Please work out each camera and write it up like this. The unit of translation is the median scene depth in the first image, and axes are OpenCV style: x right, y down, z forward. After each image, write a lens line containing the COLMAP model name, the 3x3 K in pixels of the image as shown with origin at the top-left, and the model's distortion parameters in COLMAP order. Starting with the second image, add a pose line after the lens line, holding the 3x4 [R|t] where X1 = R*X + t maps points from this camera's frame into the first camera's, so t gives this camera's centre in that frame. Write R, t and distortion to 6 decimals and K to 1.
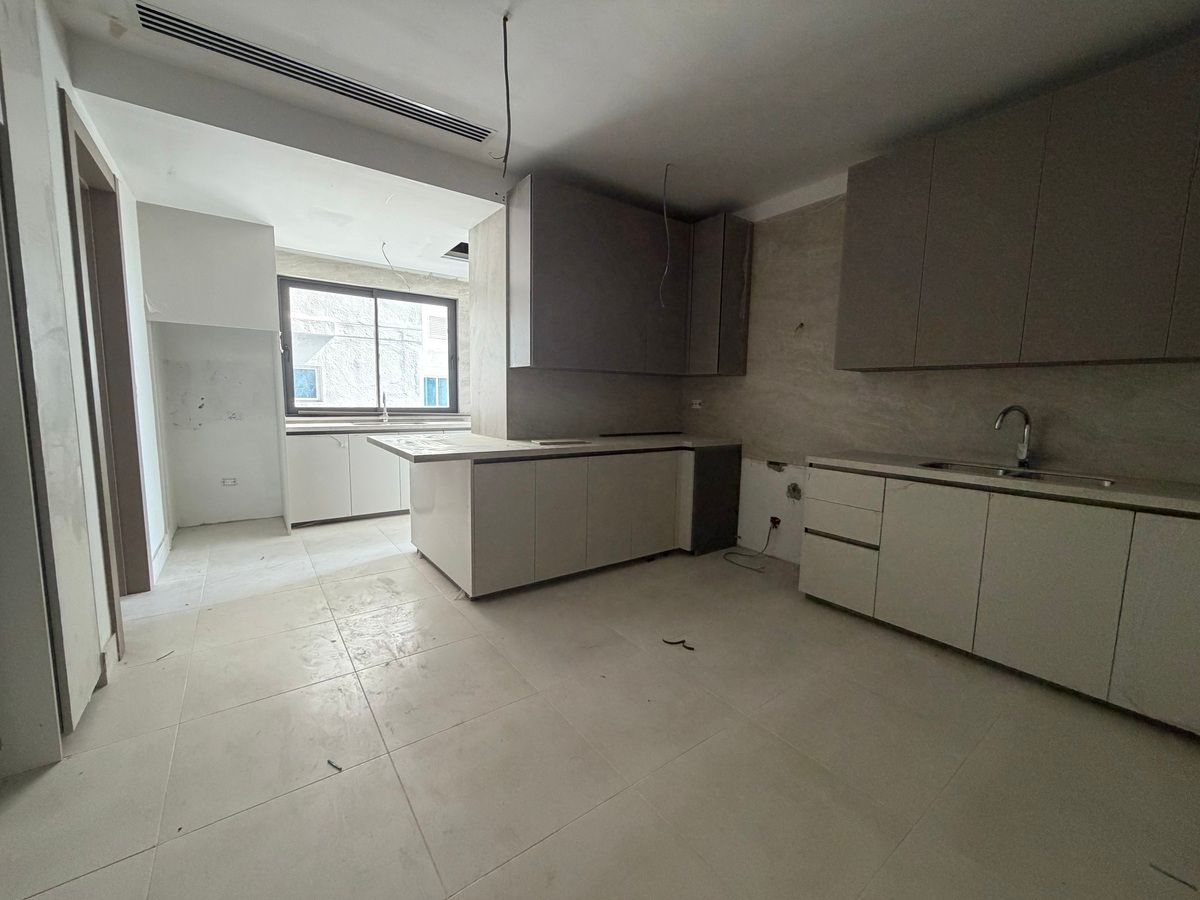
lens RADIAL K [[475.6, 0, 600.9], [0, 475.6, 453.8], [0, 0, 1]] dist [0.000697, 0.000705]
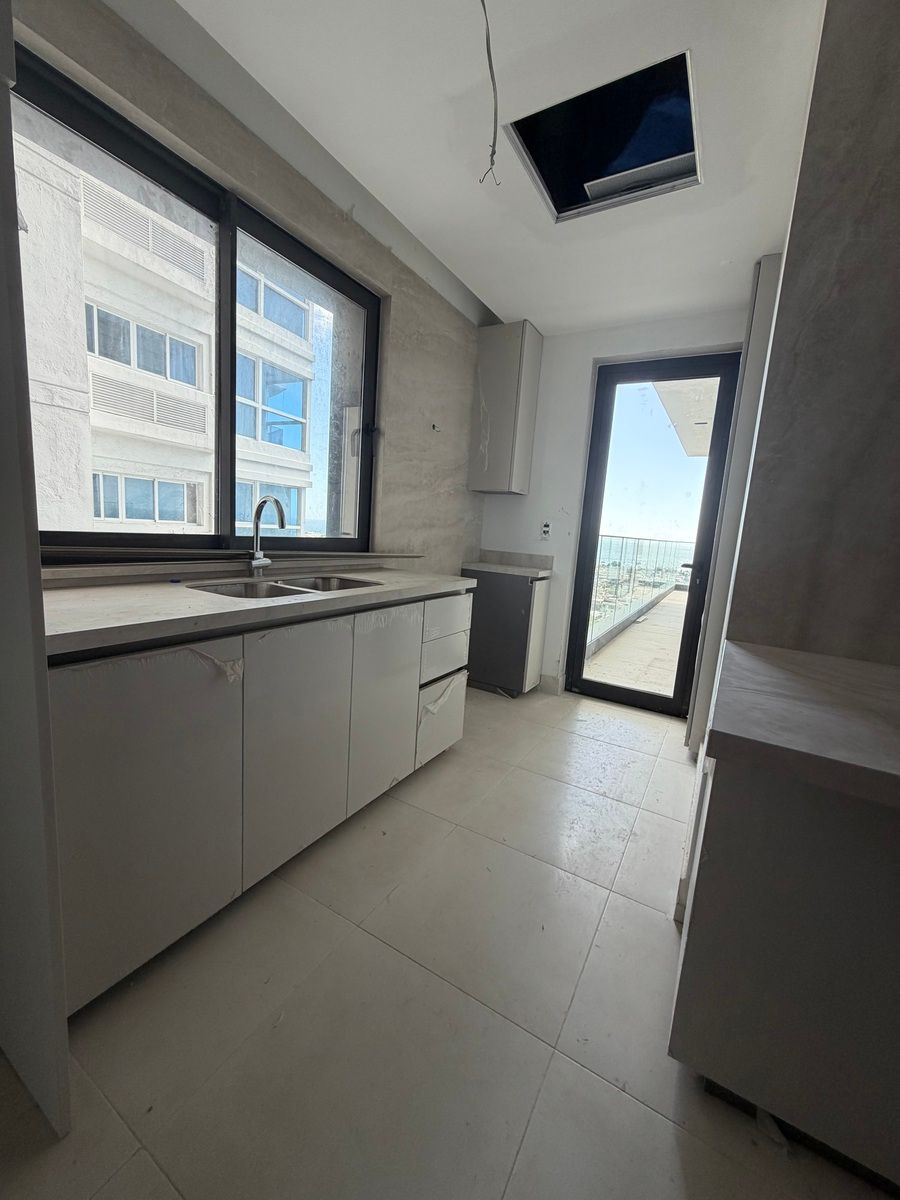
lens RADIAL K [[475.6, 0, 448.4], [0, 475.6, 603.4], [0, 0, 1]] dist [0.000697, 0.000705]
pose [[0.925082, -0.028947, 0.378663, -0.811225], [0.002721, 0.997570, 0.069611, -0.126996], [-0.379759, -0.063366, 0.922913, 1.033123]]
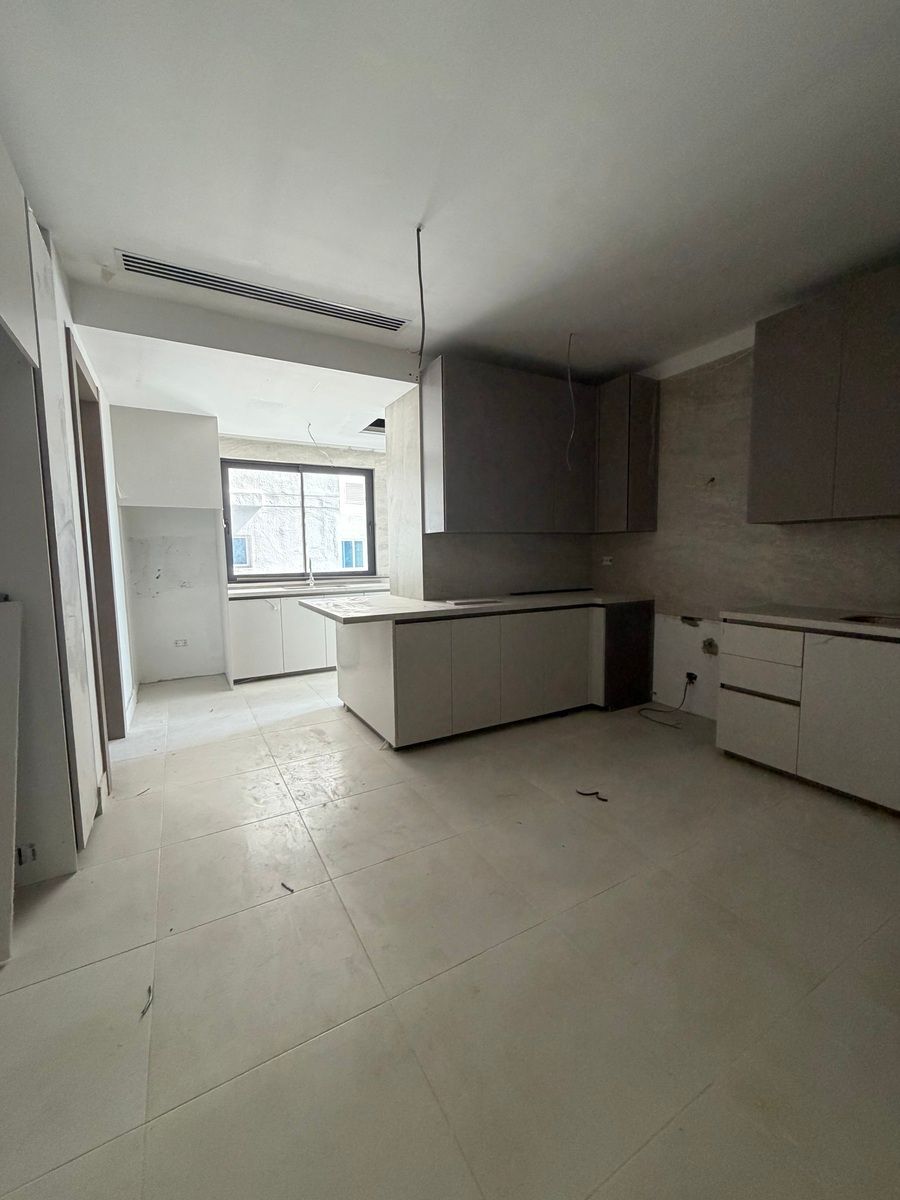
lens RADIAL K [[475.6, 0, 450.9], [0, 475.6, 600.0], [0, 0, 1]] dist [0.000697, 0.000705]
pose [[0.991521, -0.022163, -0.128044, 0.000425], [0.019405, 0.999553, -0.022746, -0.006516], [0.128491, 0.020068, 0.991508, -0.058687]]
